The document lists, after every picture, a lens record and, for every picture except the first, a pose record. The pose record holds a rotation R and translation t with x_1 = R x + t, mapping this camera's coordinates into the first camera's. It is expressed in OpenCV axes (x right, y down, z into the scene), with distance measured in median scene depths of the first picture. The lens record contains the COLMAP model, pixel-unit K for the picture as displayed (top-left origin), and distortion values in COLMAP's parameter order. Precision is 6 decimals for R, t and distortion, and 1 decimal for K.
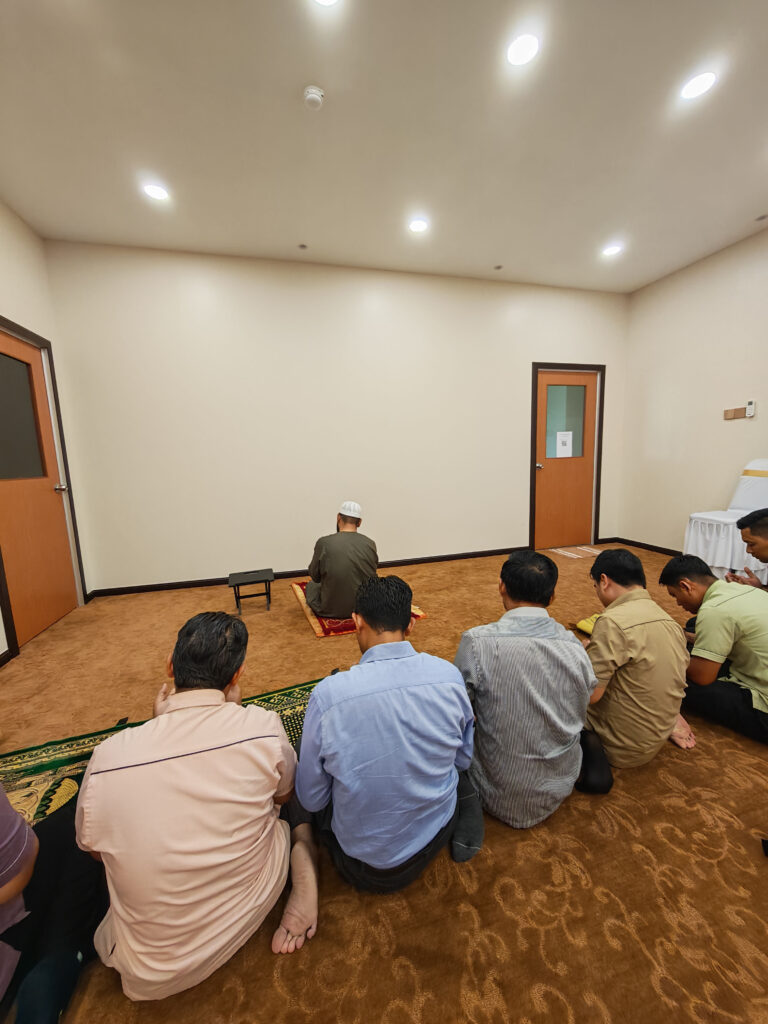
lens RADIAL K [[376.9, 0, 378.4], [0, 376.9, 516.3], [0, 0, 1]] dist [-0.013325, -0.000136]
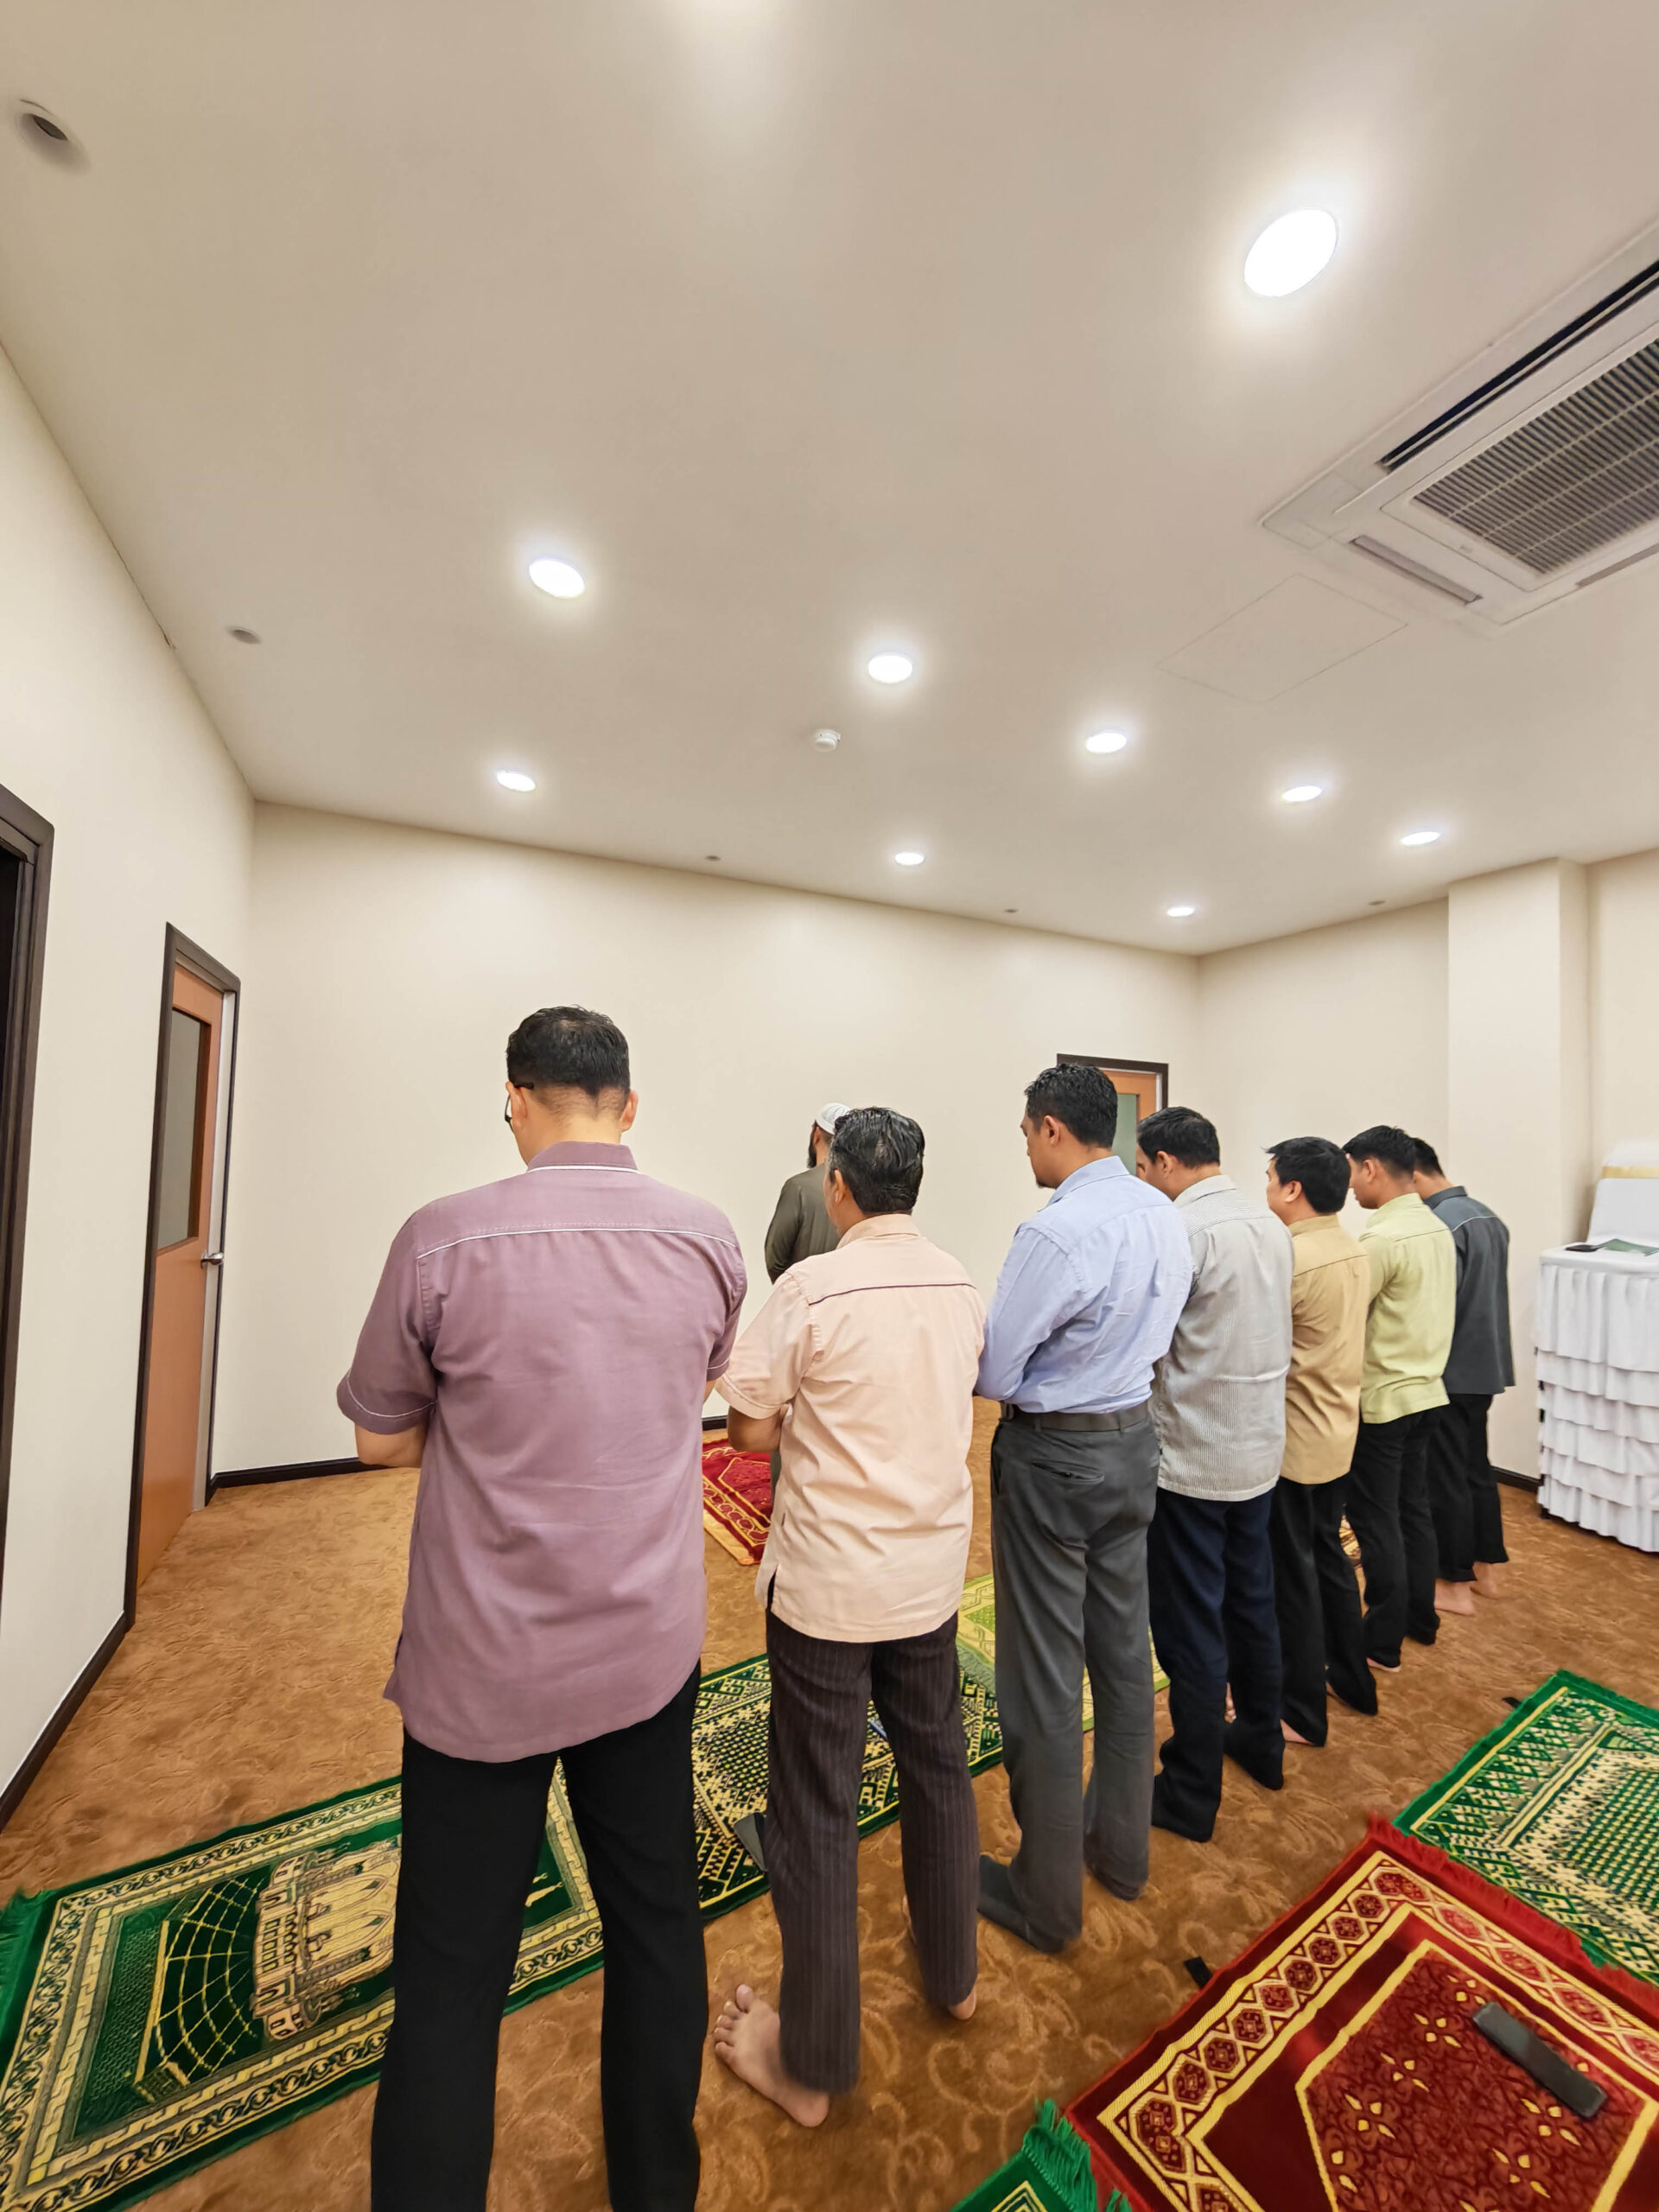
lens RADIAL K [[814.2, 0, 817.5], [0, 814.2, 1115.2], [0, 0, 1]] dist [-0.013325, -0.000136]
pose [[0.983623, 0.062406, 0.169087, -0.474546], [-0.028202, 0.979879, -0.197589, -0.136780], [-0.178016, 0.189584, 0.965592, -0.423349]]
